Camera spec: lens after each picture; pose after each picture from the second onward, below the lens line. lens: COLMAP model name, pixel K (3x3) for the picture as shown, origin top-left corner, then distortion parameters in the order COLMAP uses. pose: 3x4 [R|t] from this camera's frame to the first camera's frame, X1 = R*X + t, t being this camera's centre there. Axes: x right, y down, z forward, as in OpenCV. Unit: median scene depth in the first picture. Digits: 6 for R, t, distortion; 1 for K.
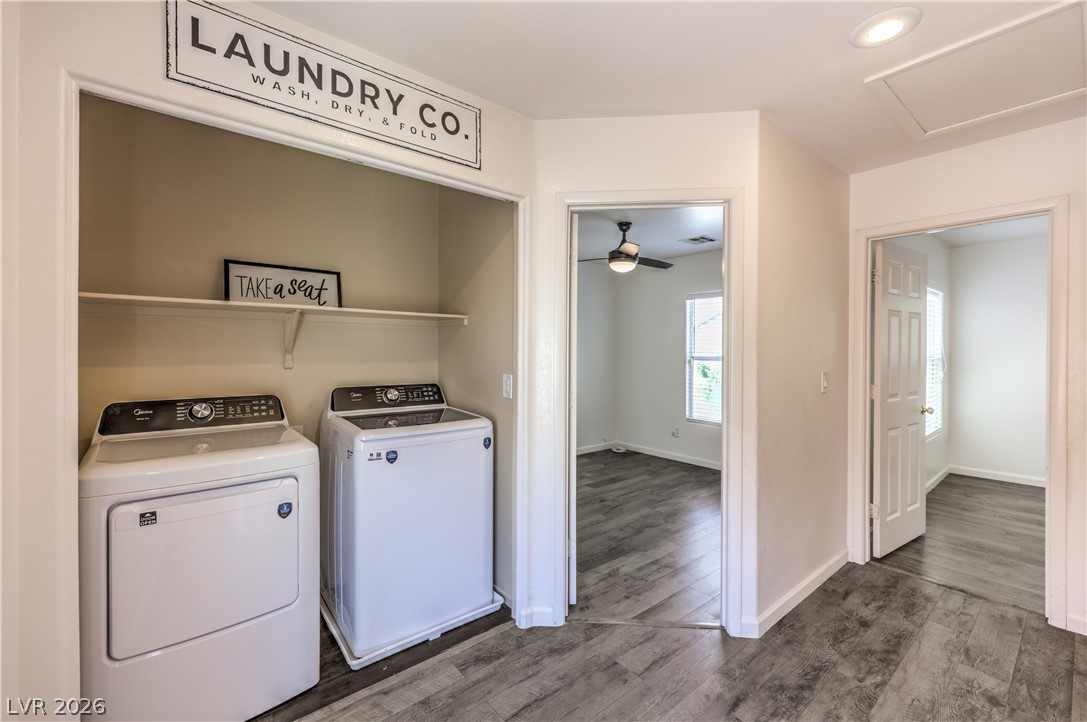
lens RADIAL K [[452.2, 0, 537.0], [0, 452.2, 355.8], [0, 0, 1]] dist [-0.001494, 0.000386]
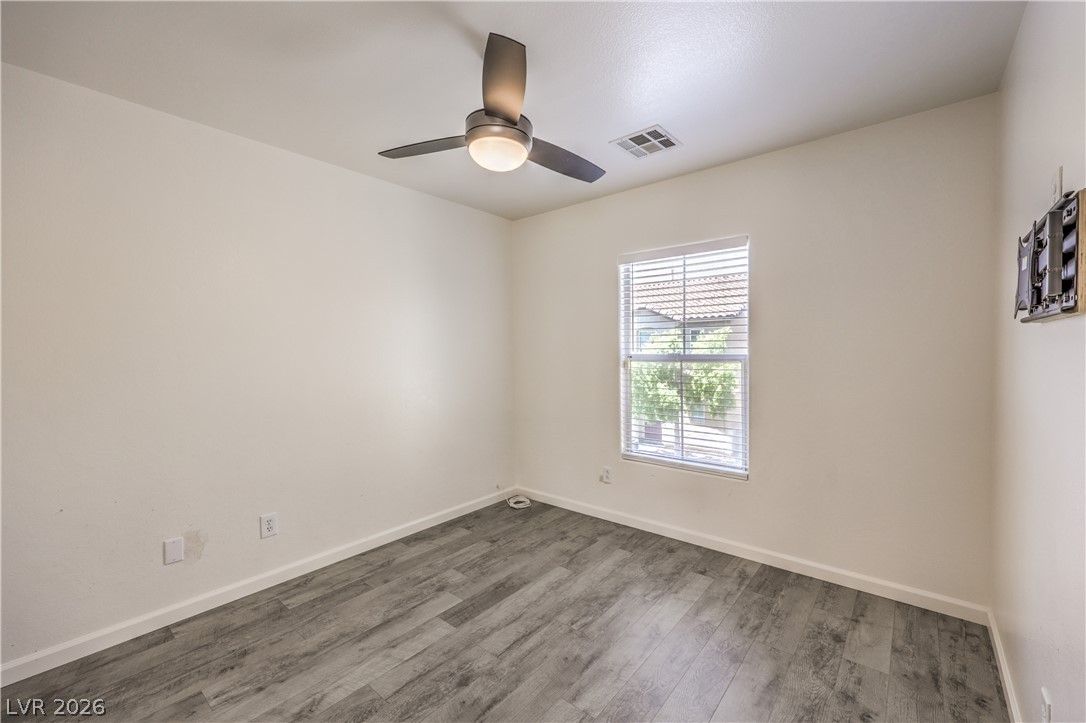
lens RADIAL K [[451.8, 0, 541.4], [0, 451.8, 358.2], [0, 0, 1]] dist [-0.001494, 0.000386]
pose [[0.981794, -0.017417, 0.189149, 0.116760], [0.016596, 0.999845, 0.005925, -0.000209], [-0.189223, -0.002678, 0.981930, 0.452777]]
